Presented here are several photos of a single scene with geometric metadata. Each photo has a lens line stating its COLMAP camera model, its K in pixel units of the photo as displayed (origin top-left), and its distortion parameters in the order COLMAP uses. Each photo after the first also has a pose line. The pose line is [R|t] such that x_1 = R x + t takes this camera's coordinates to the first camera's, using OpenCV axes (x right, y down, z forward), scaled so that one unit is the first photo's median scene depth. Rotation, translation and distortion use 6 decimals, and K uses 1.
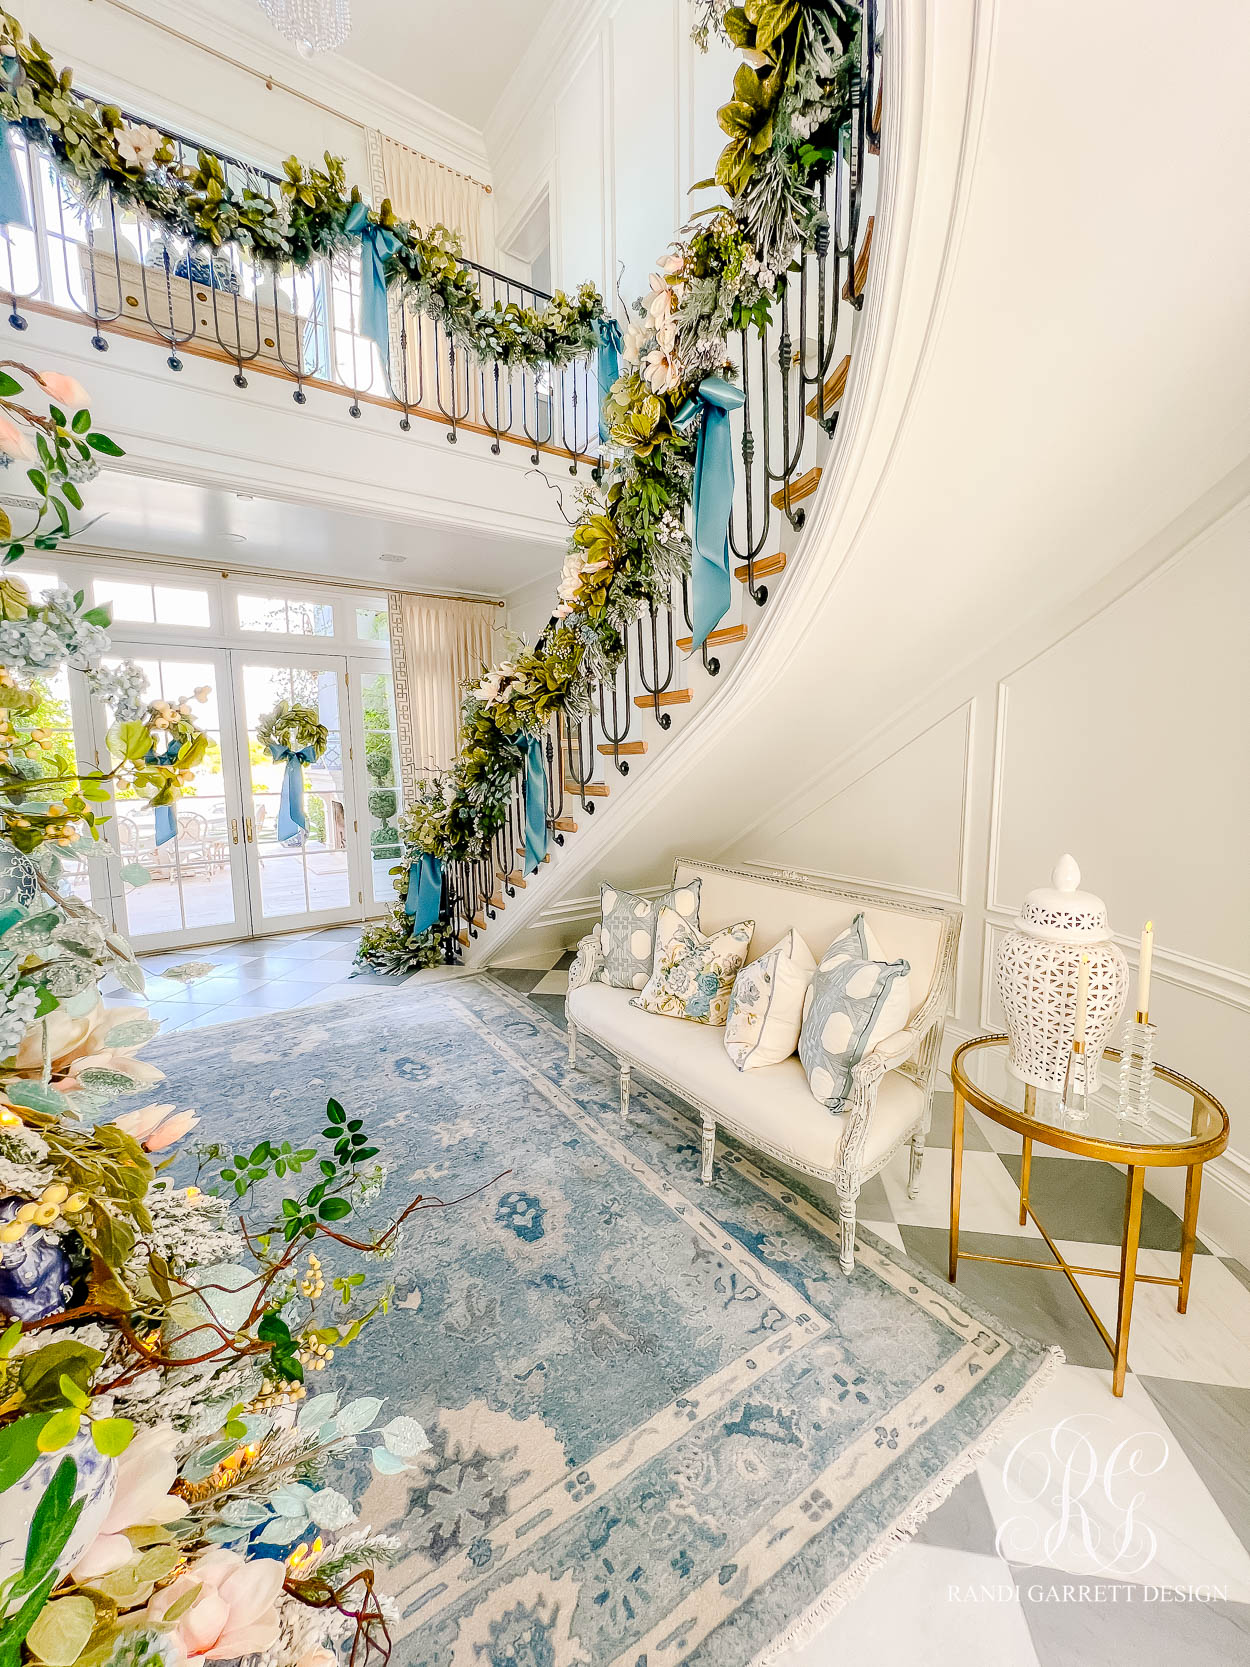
lens RADIAL K [[665.9, 0, 625.6], [0, 665.9, 828.8], [0, 0, 1]] dist [-0.000664, -0.000482]
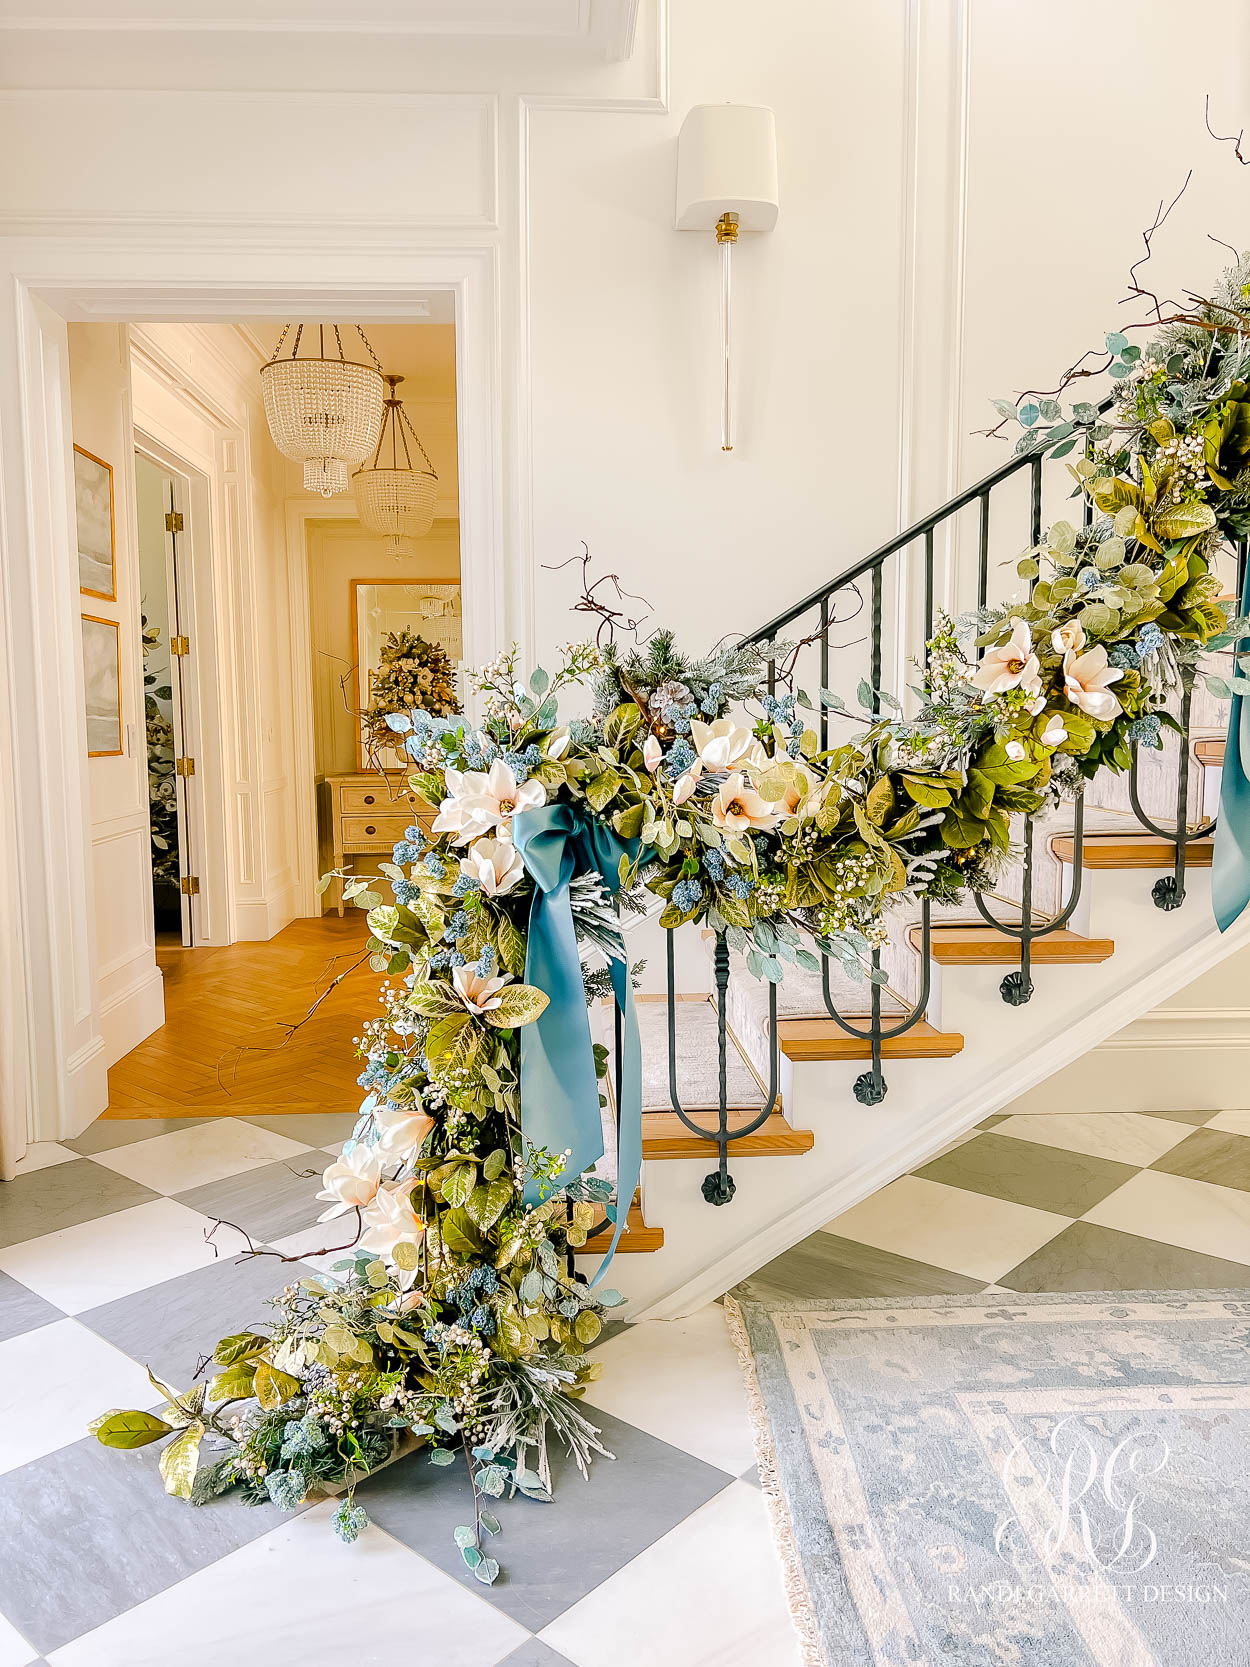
lens RADIAL K [[1252.5, 0, 620.8], [0, 1252.5, 838.6], [0, 0, 1]] dist [0.052527, -0.057927]
pose [[0.529634, -0.074938, 0.844909, -1.020787], [0.098788, 0.994761, 0.026303, -0.016895], [-0.842454, 0.069536, 0.534263, 1.068848]]
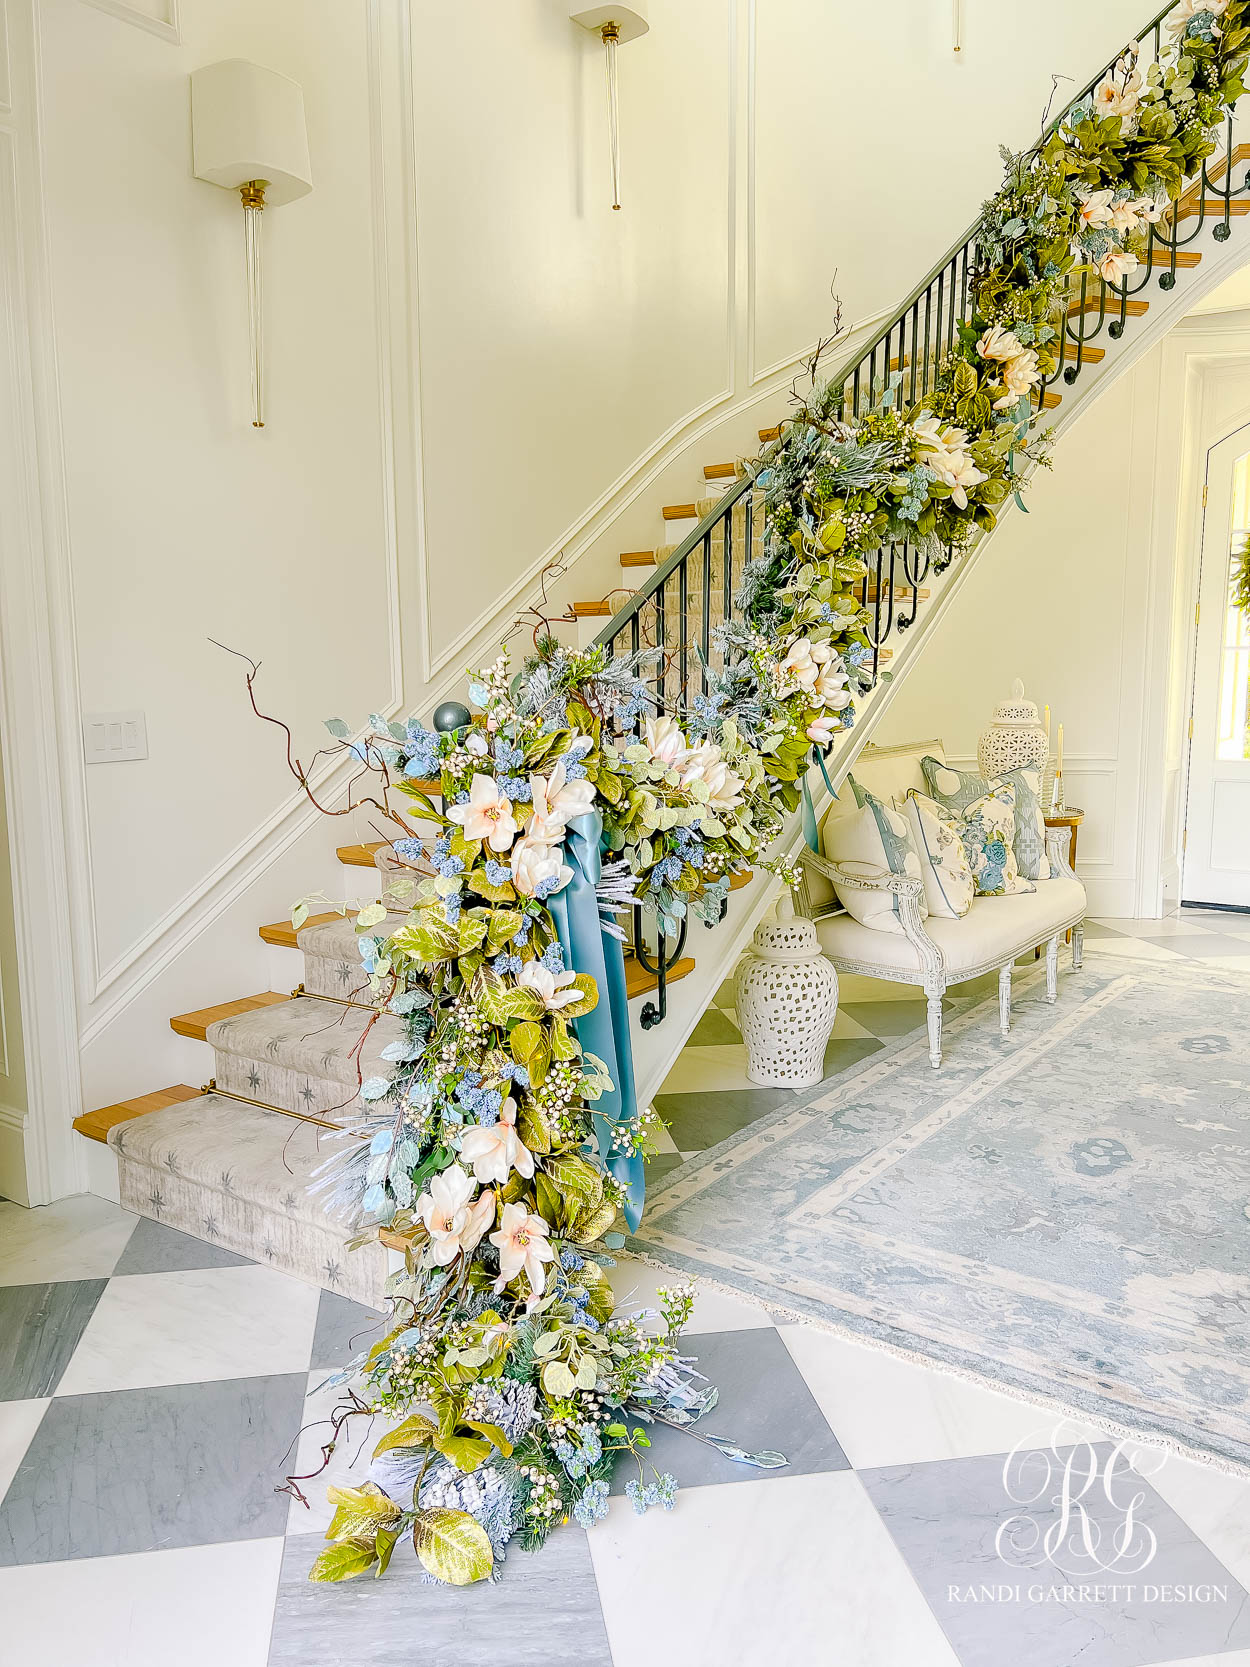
lens RADIAL K [[1252.5, 0, 620.8], [0, 1252.5, 838.6], [0, 0, 1]] dist [0.052527, -0.057927]
pose [[-0.329969, -0.114394, 0.937035, -1.152038], [0.121456, 0.979235, 0.162316, -0.114790], [-0.936146, 0.167368, -0.309224, 1.667903]]
